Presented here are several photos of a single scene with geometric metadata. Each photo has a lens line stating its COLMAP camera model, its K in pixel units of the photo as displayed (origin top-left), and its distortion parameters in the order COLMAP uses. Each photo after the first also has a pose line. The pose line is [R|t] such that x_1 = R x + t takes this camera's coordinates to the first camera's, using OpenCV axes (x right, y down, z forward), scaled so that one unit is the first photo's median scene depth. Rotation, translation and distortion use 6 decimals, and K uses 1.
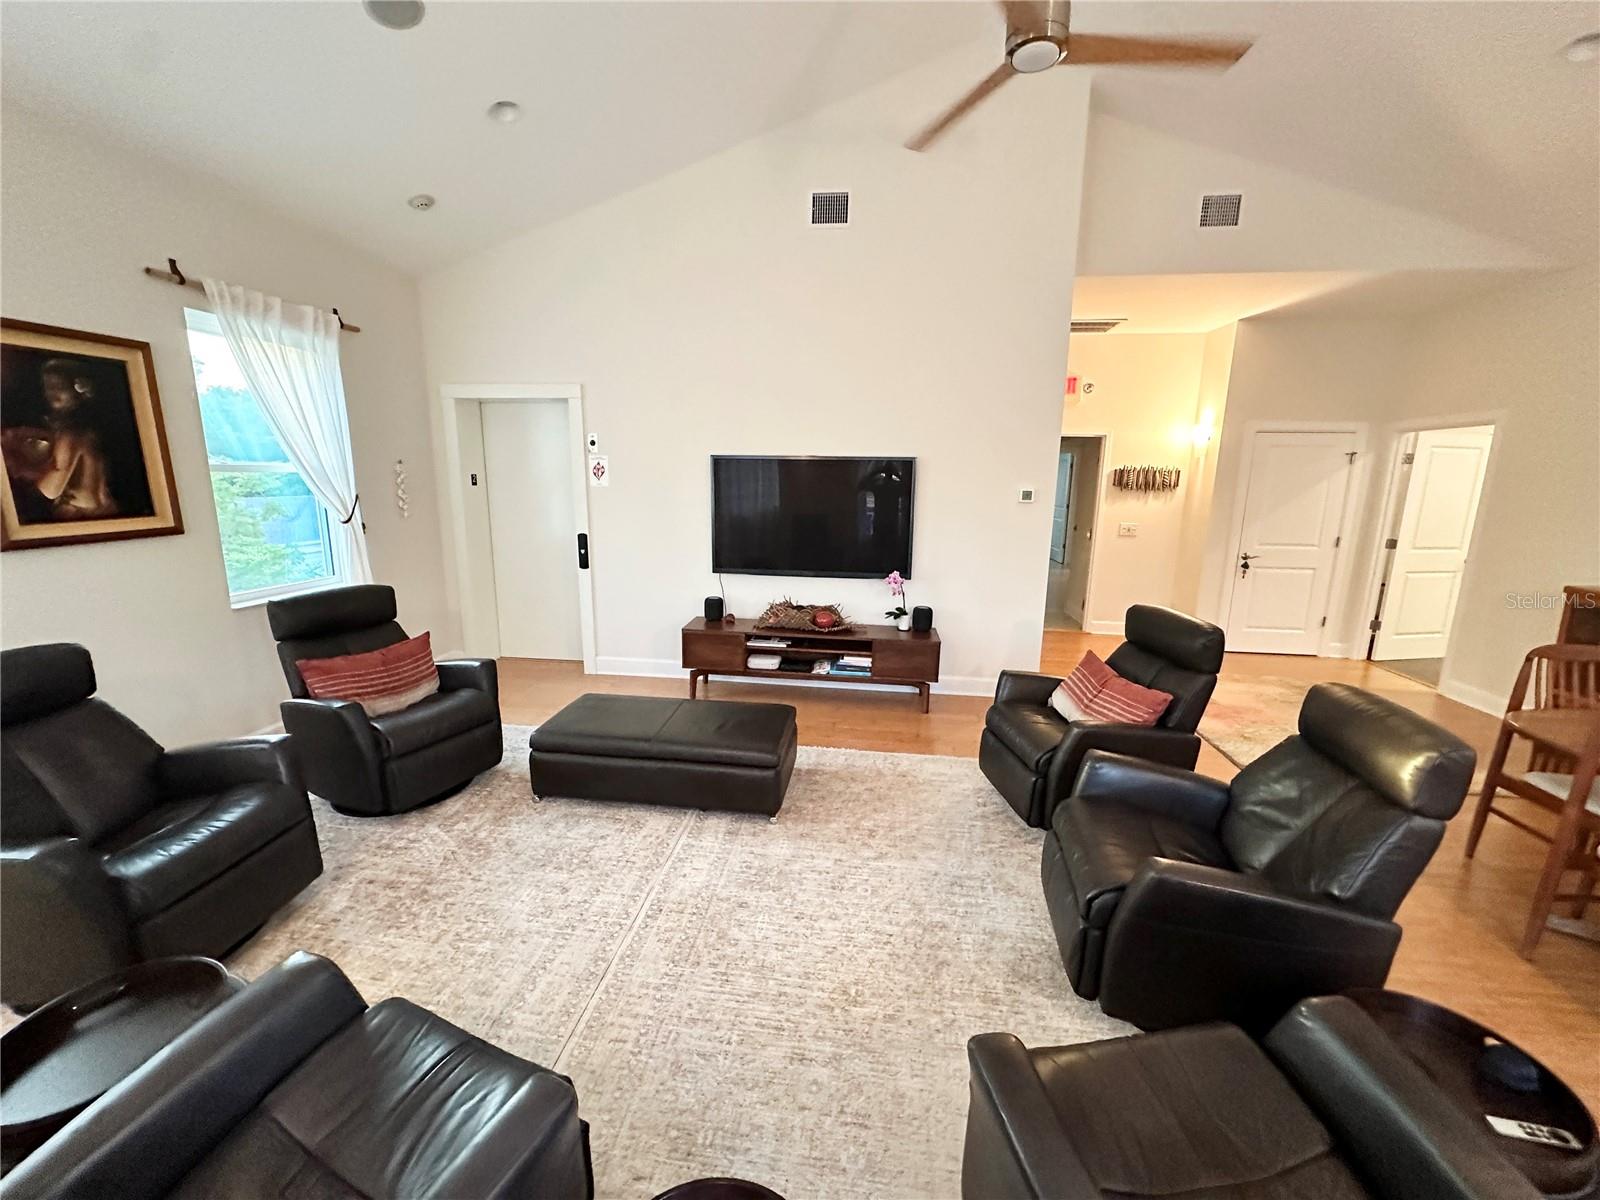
lens RADIAL K [[637.3, 0, 803.1], [0, 637.3, 597.2], [0, 0, 1]] dist [-0.002924, 0.001048]
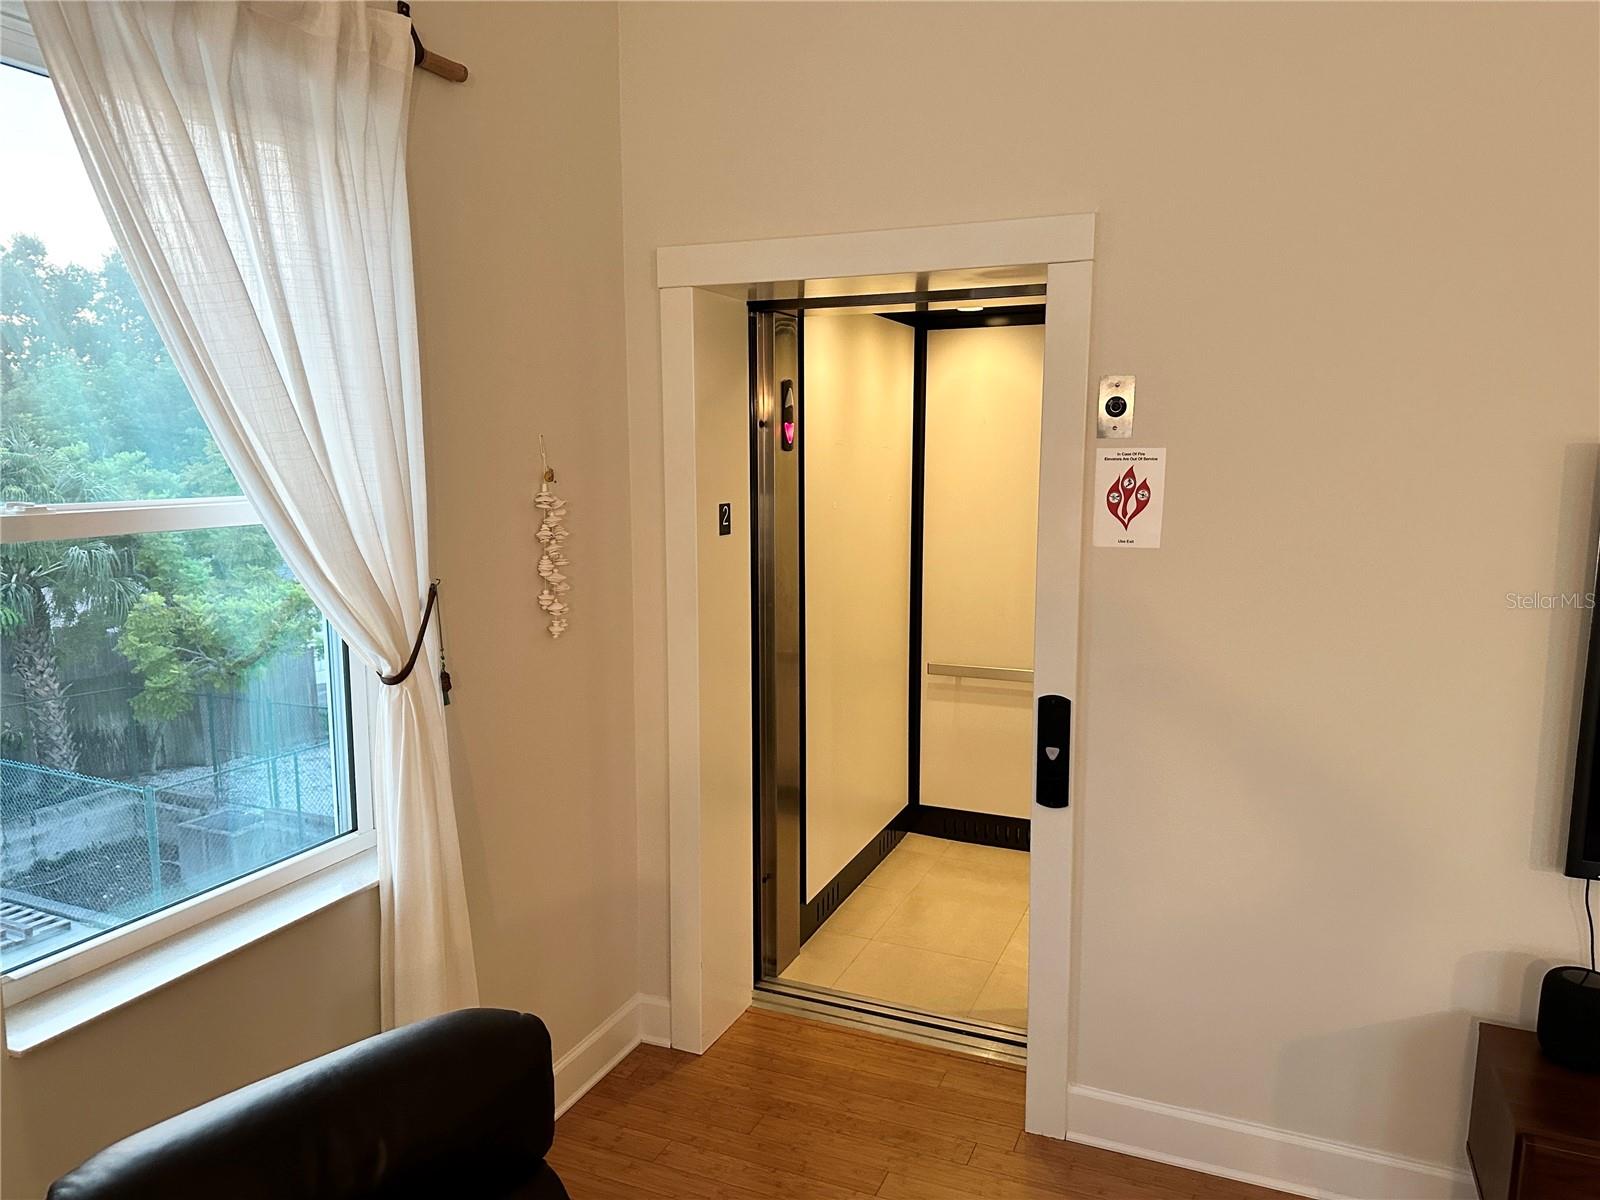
lens RADIAL K [[1124.3, 0, 807.3], [0, 1124.3, 604.5], [0, 0, 1]] dist [0.016066, -0.019201]
pose [[0.958235, 0.026572, -0.284744, -0.330091], [-0.041480, 0.998059, -0.046456, -0.122805], [0.282957, 0.056327, 0.957477, 0.470672]]
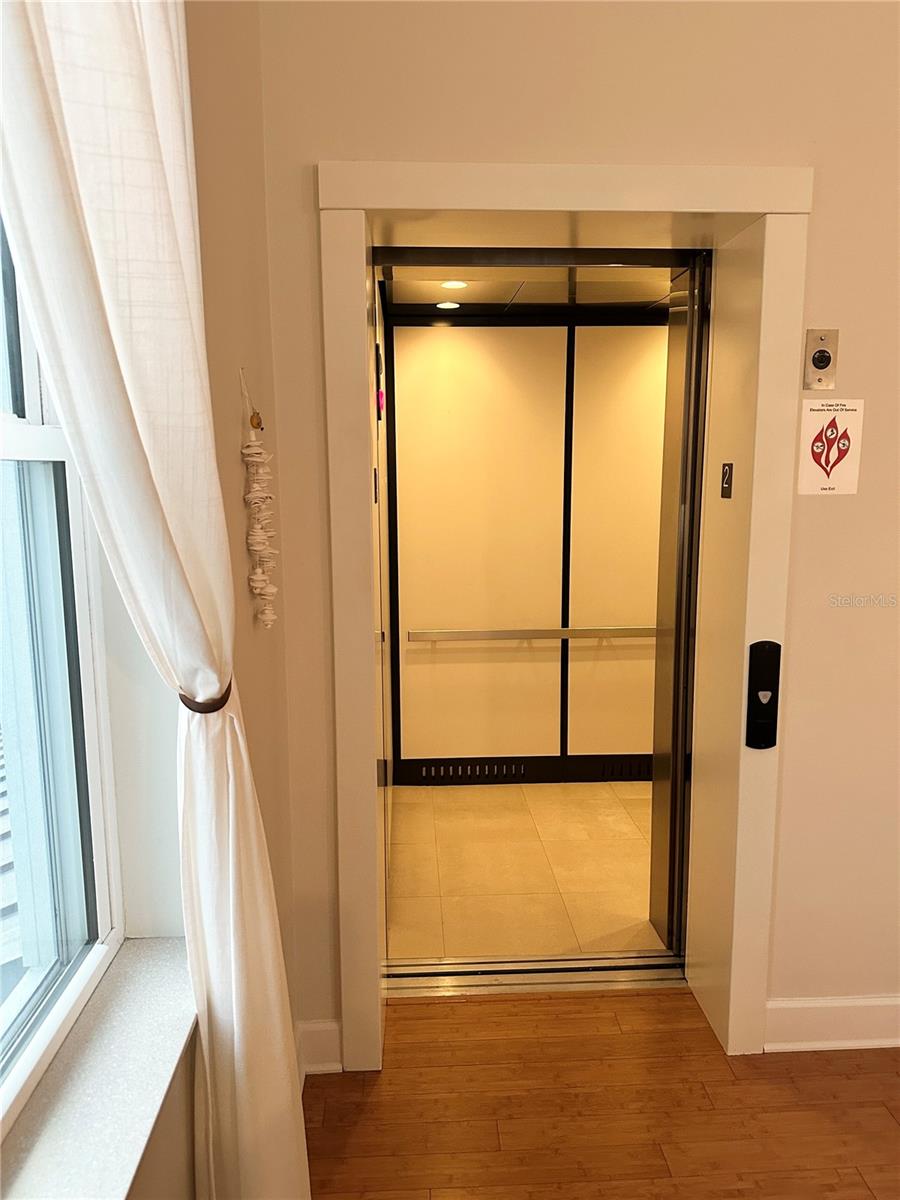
lens RADIAL K [[843.2, 0, 447.5], [0, 843.2, 603.0], [0, 0, 1]] dist [0.016066, -0.019201]
pose [[0.986777, -0.044904, 0.155738, -0.612143], [0.049809, 0.998373, -0.027739, -0.124401], [-0.154239, 0.035129, 0.987409, 0.646275]]
